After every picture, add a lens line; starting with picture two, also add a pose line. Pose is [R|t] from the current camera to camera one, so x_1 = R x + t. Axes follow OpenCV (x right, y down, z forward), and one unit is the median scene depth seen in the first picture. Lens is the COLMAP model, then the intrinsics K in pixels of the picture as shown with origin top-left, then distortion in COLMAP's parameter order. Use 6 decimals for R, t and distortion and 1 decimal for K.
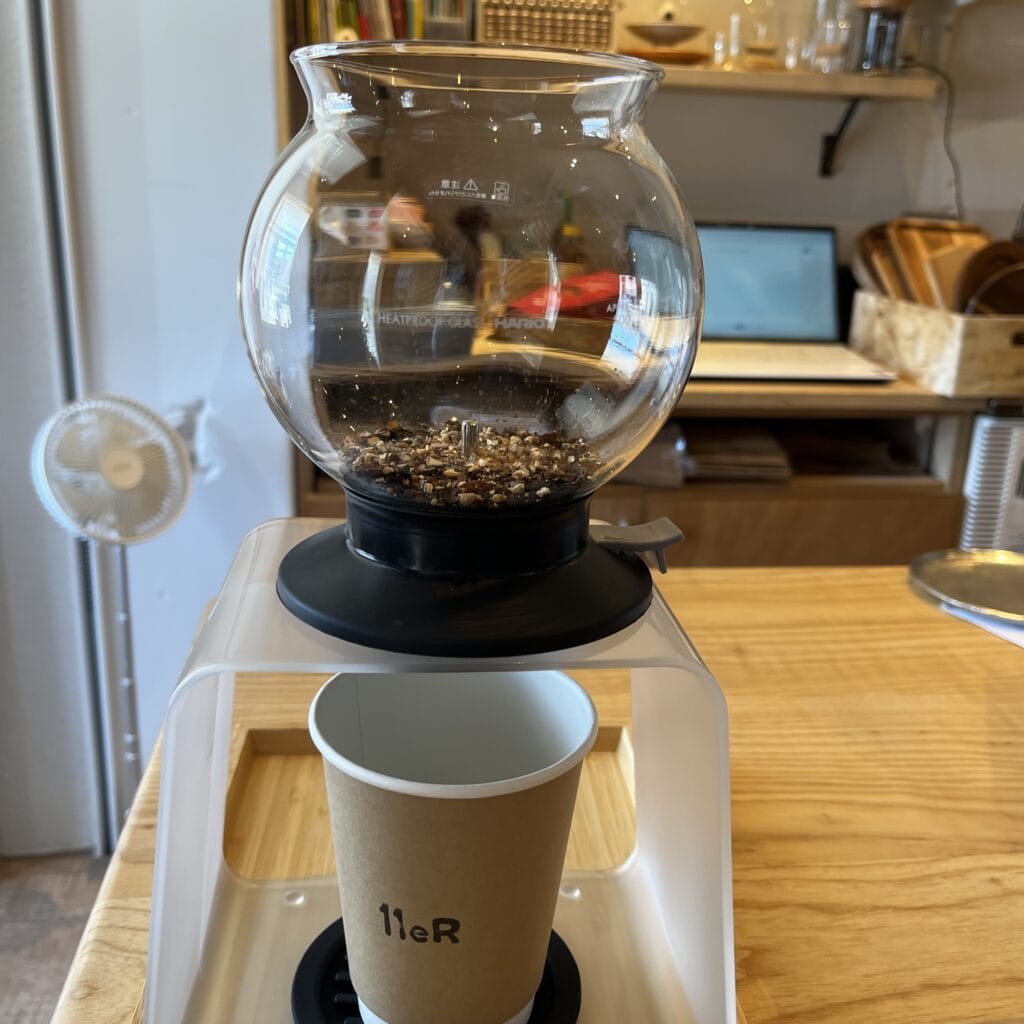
lens RADIAL K [[1040.9, 0, 515.1], [0, 1040.9, 511.3], [0, 0, 1]] dist [0.016970, 0.000000]
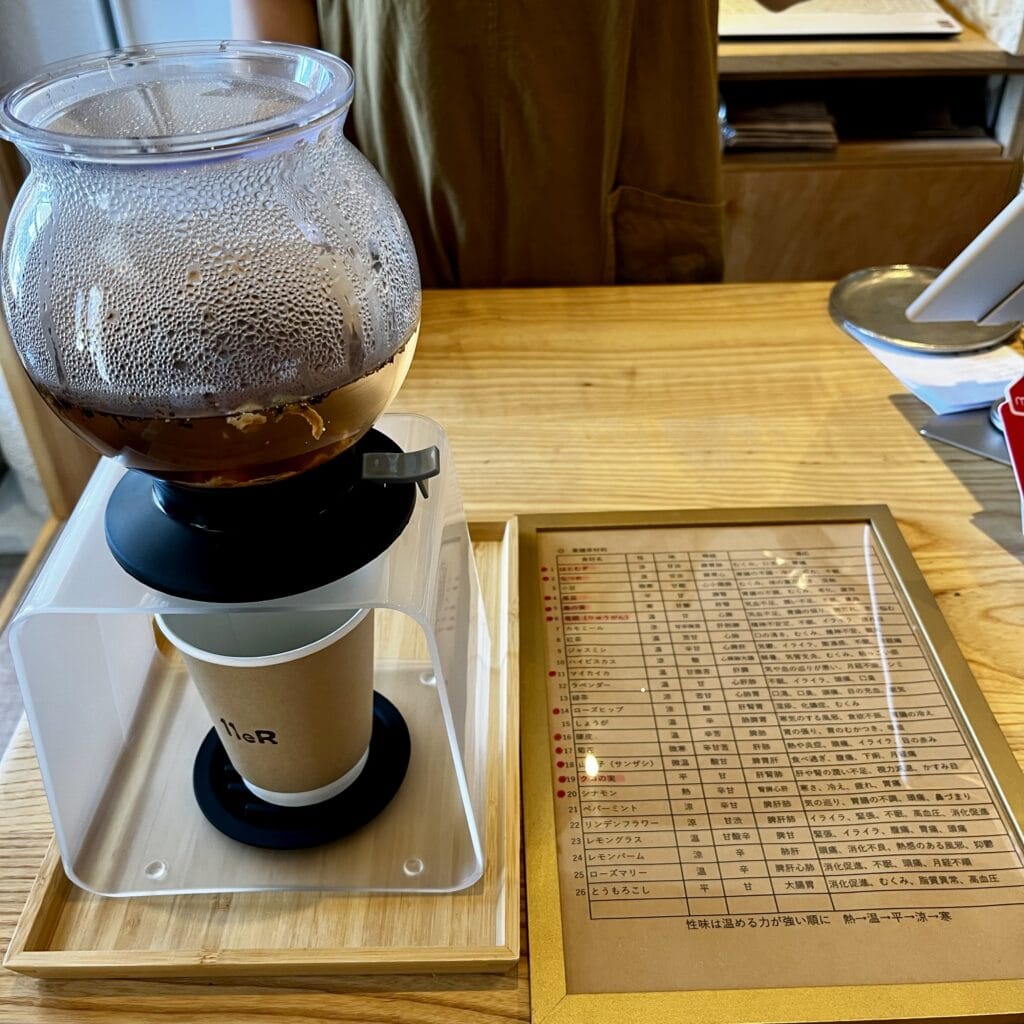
lens RADIAL K [[1040.9, 0, 517.5], [0, 1040.9, 509.2], [0, 0, 1]] dist [0.016970, 0.000000]
pose [[0.993012, 0.027479, -0.114768, 0.092624], [0.013327, 0.940179, 0.340421, -0.051091], [0.117257, -0.339572, 0.933243, -0.068161]]
